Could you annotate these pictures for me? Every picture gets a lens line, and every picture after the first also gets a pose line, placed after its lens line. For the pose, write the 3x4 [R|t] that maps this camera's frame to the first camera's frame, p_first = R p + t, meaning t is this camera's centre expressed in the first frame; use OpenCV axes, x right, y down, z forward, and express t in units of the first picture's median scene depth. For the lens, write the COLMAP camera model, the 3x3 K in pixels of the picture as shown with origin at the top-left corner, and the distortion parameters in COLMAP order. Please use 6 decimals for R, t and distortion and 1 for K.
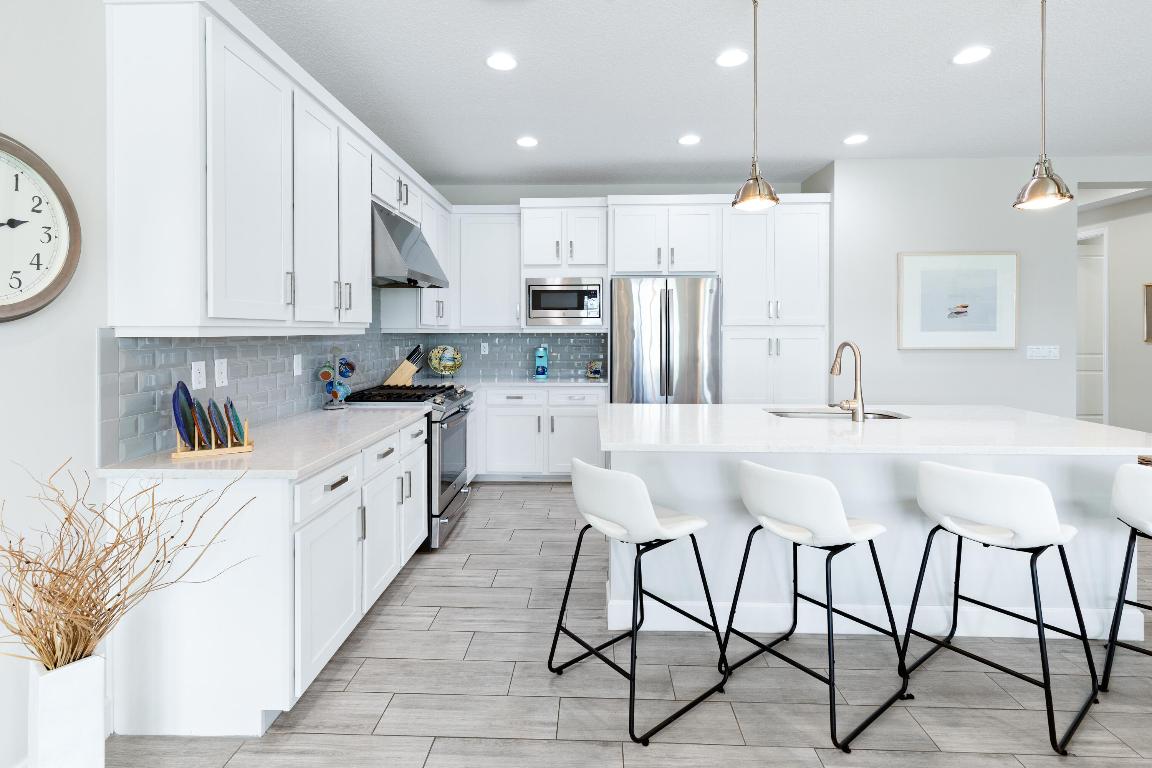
lens RADIAL K [[533.8, 0, 569.8], [0, 533.8, 330.6], [0, 0, 1]] dist [0.002447, 0.000373]
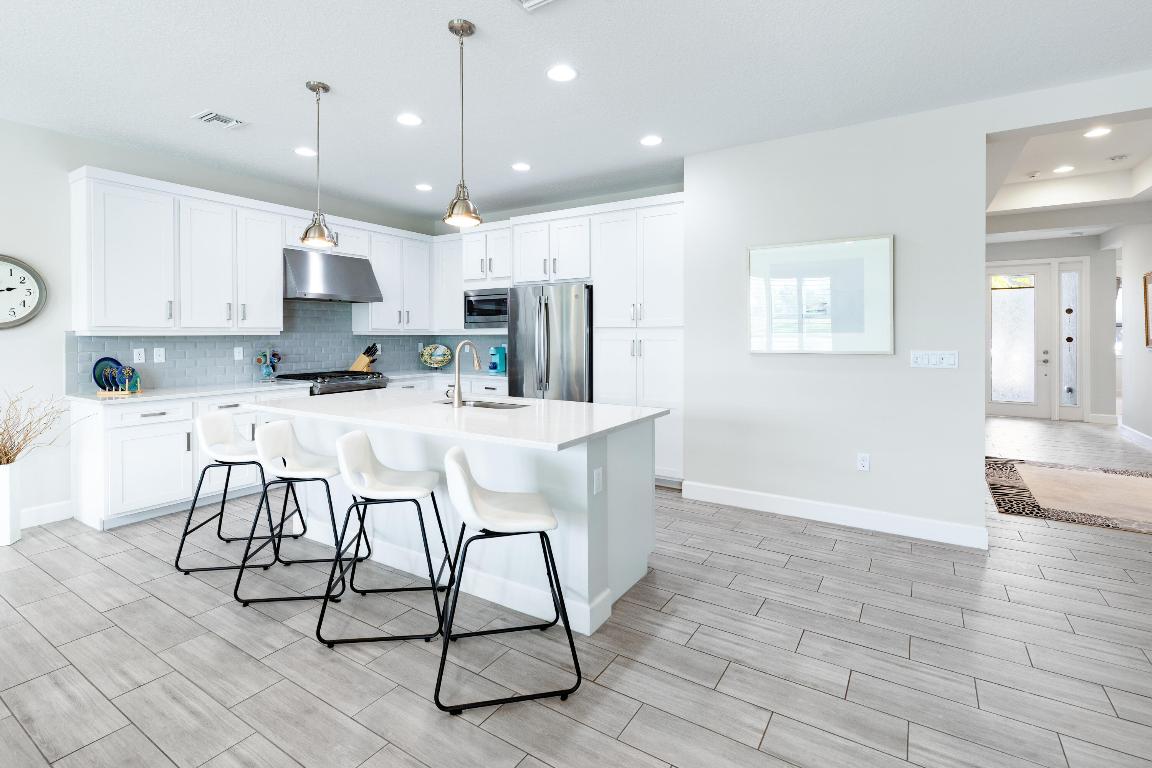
lens RADIAL K [[536.1, 0, 572.2], [0, 536.1, 336.3], [0, 0, 1]] dist [0.001560, -0.000436]
pose [[0.862212, 0.000791, -0.506547, 1.117882], [0.001585, 0.999990, 0.004258, 0.004815], [0.506546, -0.004474, 0.862202, 0.080936]]
